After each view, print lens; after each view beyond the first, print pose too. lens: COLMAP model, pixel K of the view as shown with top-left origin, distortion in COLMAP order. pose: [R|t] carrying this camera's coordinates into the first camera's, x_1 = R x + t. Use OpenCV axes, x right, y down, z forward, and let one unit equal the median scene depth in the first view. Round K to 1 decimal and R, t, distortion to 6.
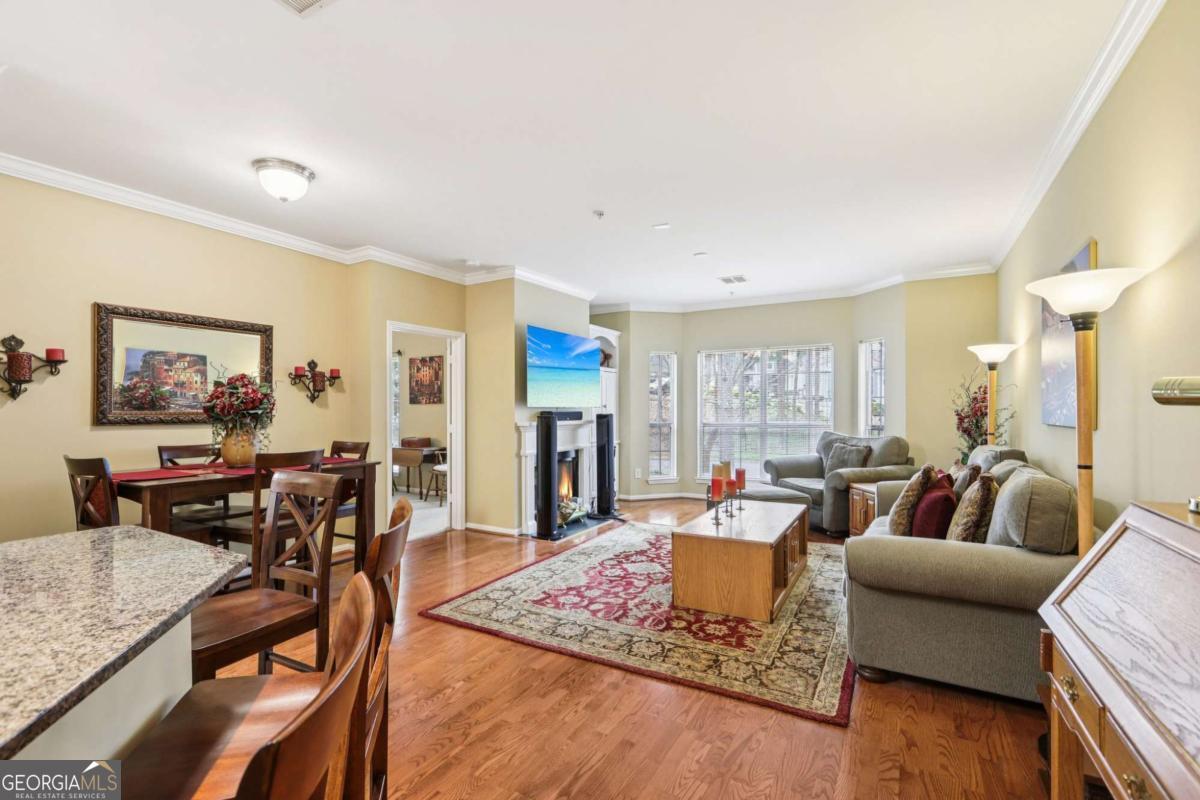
lens RADIAL K [[540.1, 0, 603.1], [0, 540.1, 412.2], [0, 0, 1]] dist [0.002011, 0.000534]
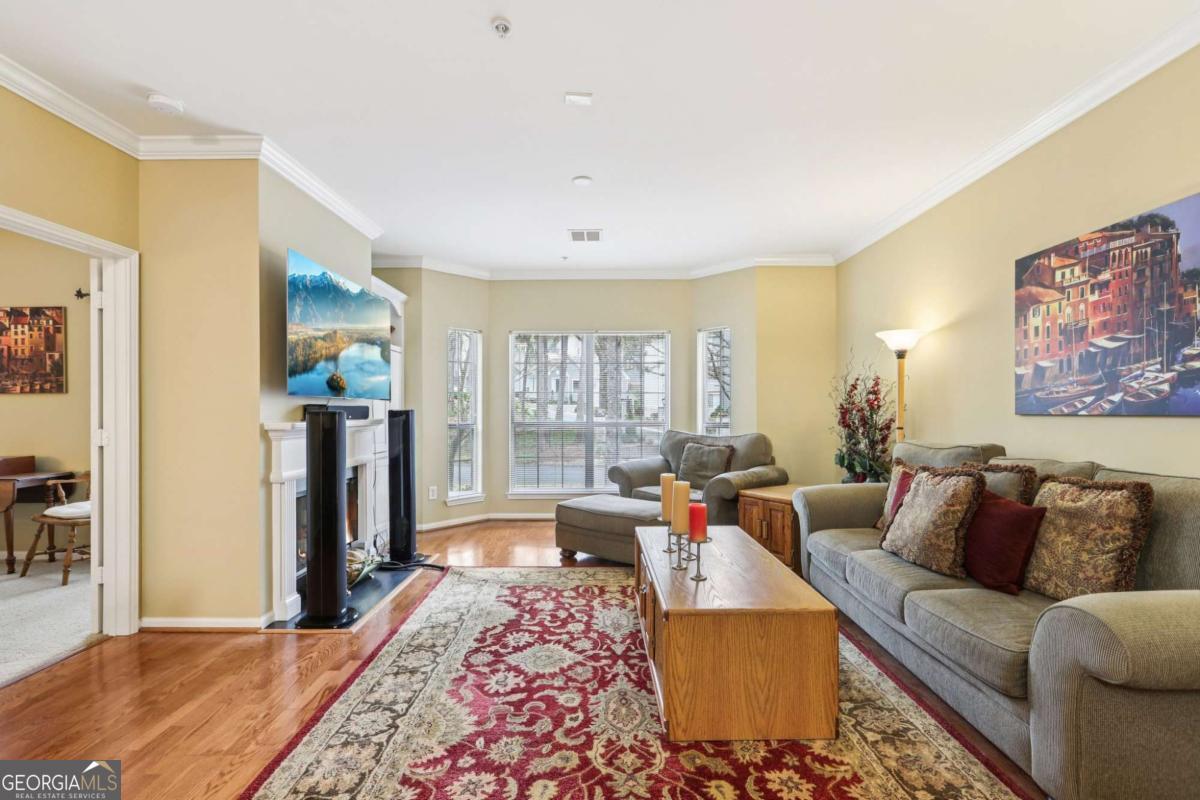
lens RADIAL K [[540.1, 0, 603.1], [0, 540.1, 412.2], [0, 0, 1]] dist [0.002011, 0.000534]
pose [[0.869010, -0.001509, 0.494793, -0.145154], [0.003953, 0.999985, -0.003893, 0.012530], [-0.494779, 0.005339, 0.869002, 0.383022]]
